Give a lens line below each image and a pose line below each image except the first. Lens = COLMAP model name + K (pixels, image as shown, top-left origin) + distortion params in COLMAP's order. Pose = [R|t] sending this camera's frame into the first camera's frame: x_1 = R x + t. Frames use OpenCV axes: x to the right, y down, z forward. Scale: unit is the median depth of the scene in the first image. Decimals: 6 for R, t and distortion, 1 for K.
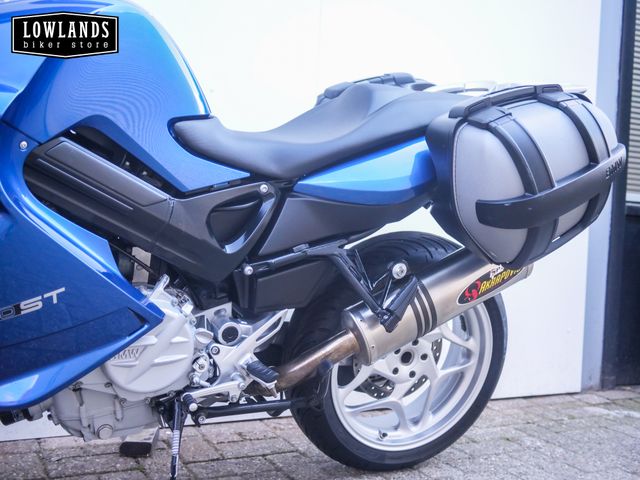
lens RADIAL K [[735.4, 0, 320.0], [0, 735.4, 242.4], [0, 0, 1]] dist [-0.006138, 0.000000]
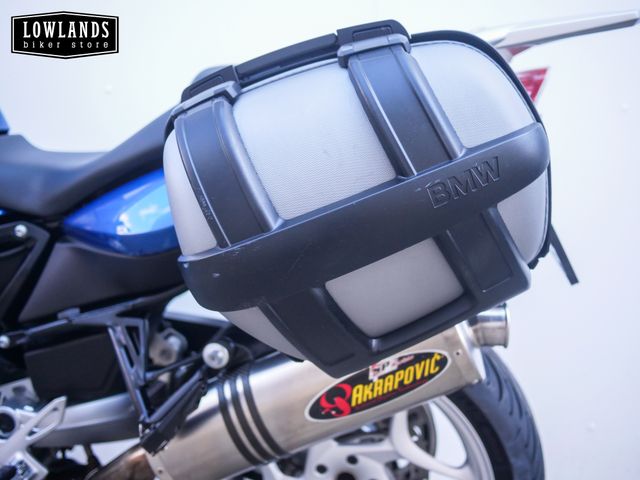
lens RADIAL K [[735.4, 0, 319.9], [0, 735.4, 237.6], [0, 0, 1]] dist [-0.006138, 0.000000]
pose [[0.816822, 0.001445, -0.576887, 0.581569], [-0.008172, 0.999926, -0.009066, -0.061736], [0.576831, 0.012120, 0.816773, 0.567573]]
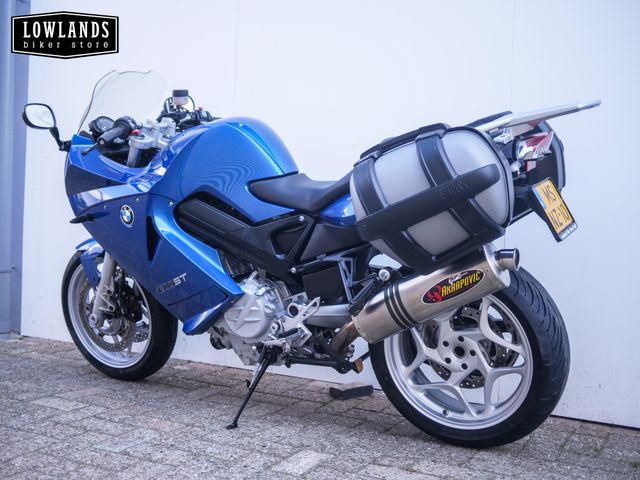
lens RADIAL K [[735.4, 0, 317.7], [0, 735.4, 244.7], [0, 0, 1]] dist [-0.006138, 0.000000]
pose [[0.537335, -0.011145, -0.843295, 1.254878], [-0.025378, 0.999246, -0.029377, 0.027893], [0.842987, 0.037186, 0.536647, 0.183528]]
